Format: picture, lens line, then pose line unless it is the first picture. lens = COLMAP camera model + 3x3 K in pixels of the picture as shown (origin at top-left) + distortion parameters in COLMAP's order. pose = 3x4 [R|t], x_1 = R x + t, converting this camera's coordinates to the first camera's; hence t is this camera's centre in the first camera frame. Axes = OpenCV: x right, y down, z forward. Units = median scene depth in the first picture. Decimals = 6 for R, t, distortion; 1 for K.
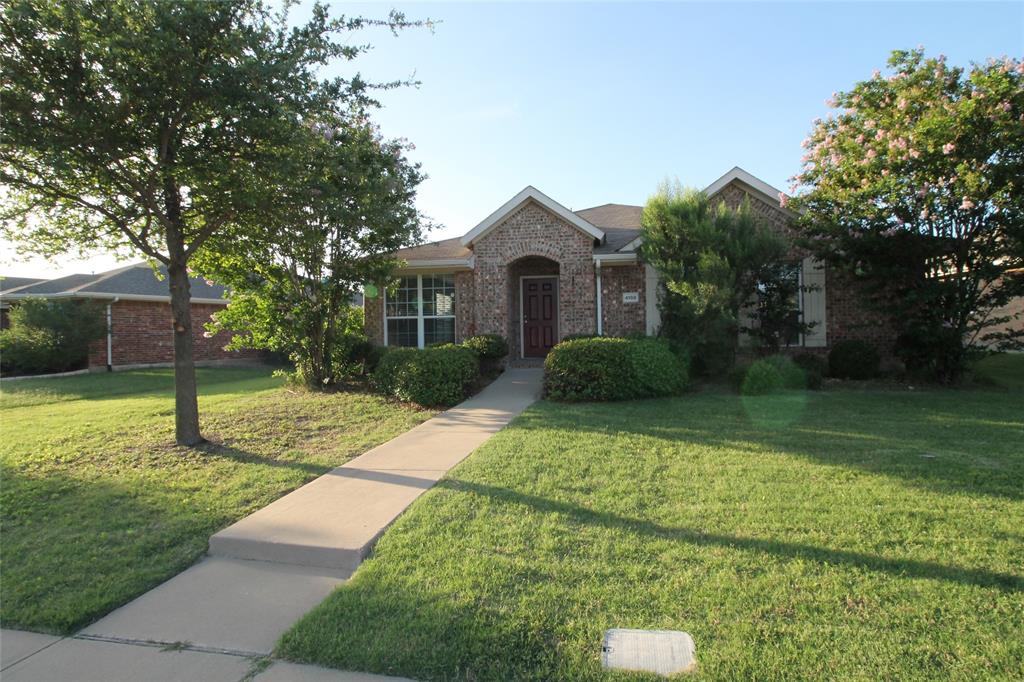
lens RADIAL K [[477.3, 0, 515.7], [0, 477.3, 339.0], [0, 0, 1]] dist [-0.008895, -0.008525]
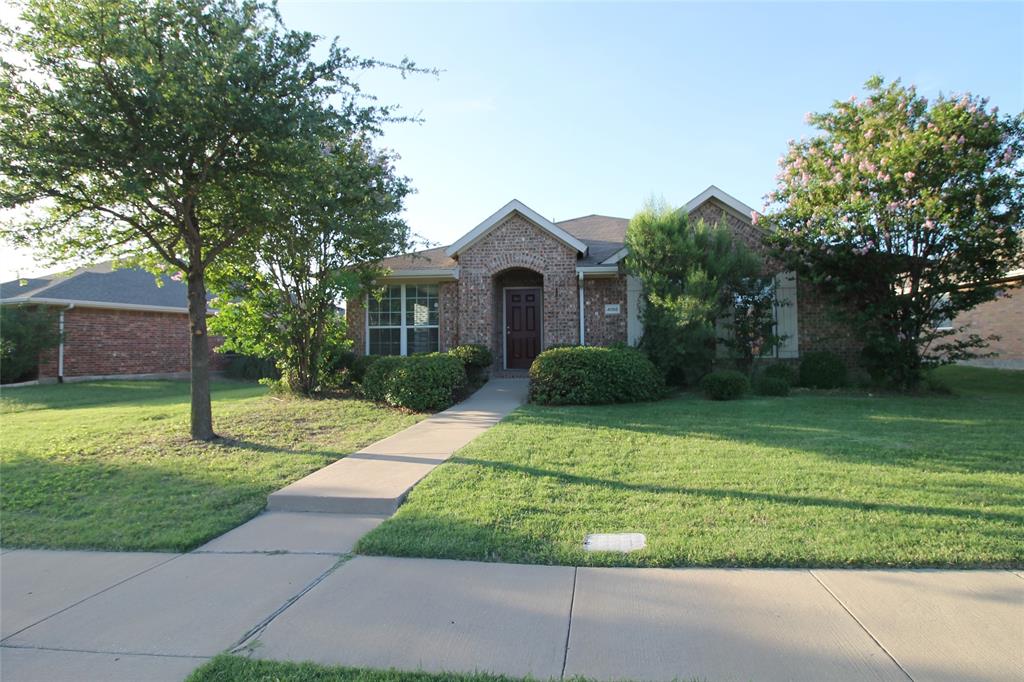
lens RADIAL K [[548.8, 0, 508.1], [0, 548.8, 340.0], [0, 0, 1]] dist [-0.015432, 0.000128]
pose [[0.999184, 0.008387, 0.039507, -0.036695], [-0.007048, 0.999400, -0.033913, 0.025889], [-0.039768, 0.033607, 0.998644, -0.207346]]
